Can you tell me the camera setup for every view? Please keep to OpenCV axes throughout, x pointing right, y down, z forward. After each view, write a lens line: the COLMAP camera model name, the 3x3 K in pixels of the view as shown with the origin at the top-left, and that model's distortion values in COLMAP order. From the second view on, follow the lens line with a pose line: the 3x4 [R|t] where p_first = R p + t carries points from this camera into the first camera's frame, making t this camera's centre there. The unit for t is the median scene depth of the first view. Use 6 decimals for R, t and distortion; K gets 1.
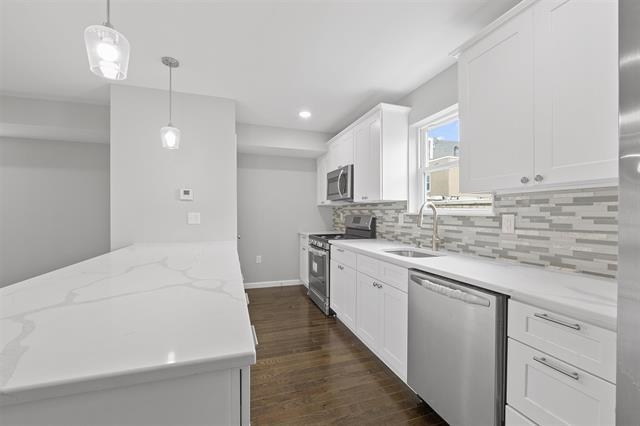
lens RADIAL K [[264.6, 0, 317.7], [0, 264.6, 214.2], [0, 0, 1]] dist [-0.004794, 0.000642]
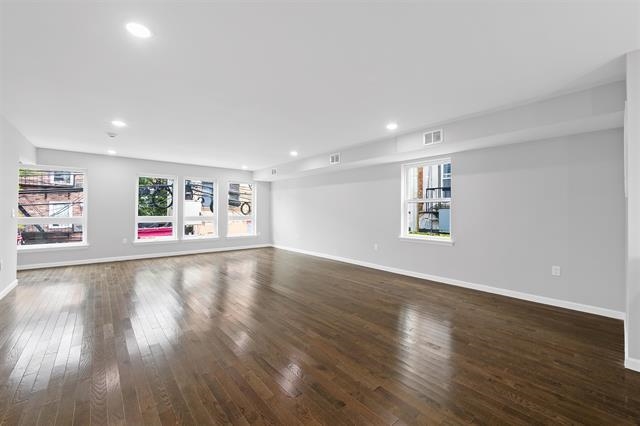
lens RADIAL K [[264.6, 0, 318.1], [0, 264.6, 210.0], [0, 0, 1]] dist [-0.004794, 0.000642]
pose [[0.371844, 0.001694, -0.928294, -0.339975], [-0.010094, 0.999947, -0.002218, 0.001688], [0.928240, 0.010195, 0.371841, -0.163465]]
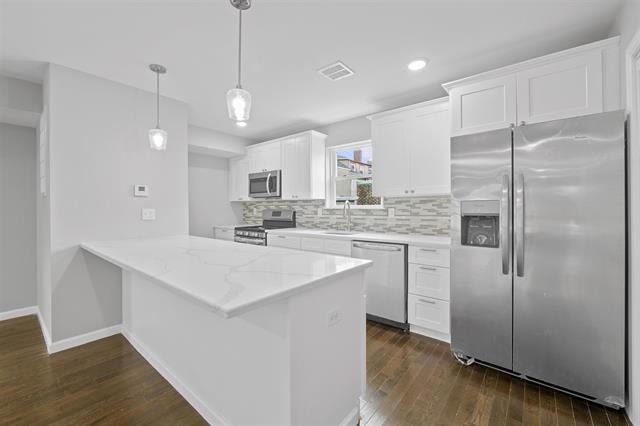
lens RADIAL K [[264.6, 0, 319.2], [0, 264.6, 210.5], [0, 0, 1]] dist [-0.004794, 0.000642]
pose [[0.844047, -0.011277, 0.536151, -0.466050], [0.008622, 0.999935, 0.007458, -0.001078], [-0.536200, -0.001672, 0.844089, -0.203706]]
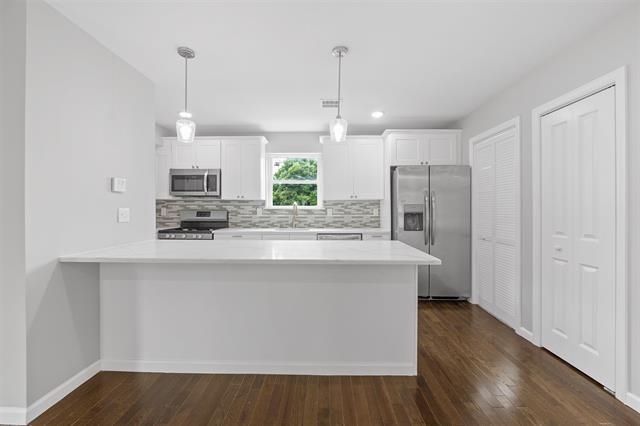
lens RADIAL K [[264.6, 0, 317.8], [0, 264.6, 211.7], [0, 0, 1]] dist [-0.004794, 0.000642]
pose [[0.331421, -0.014164, 0.943377, -1.049951], [0.003353, 0.999899, 0.013835, -0.003039], [-0.943477, -0.001422, 0.331435, 0.185484]]
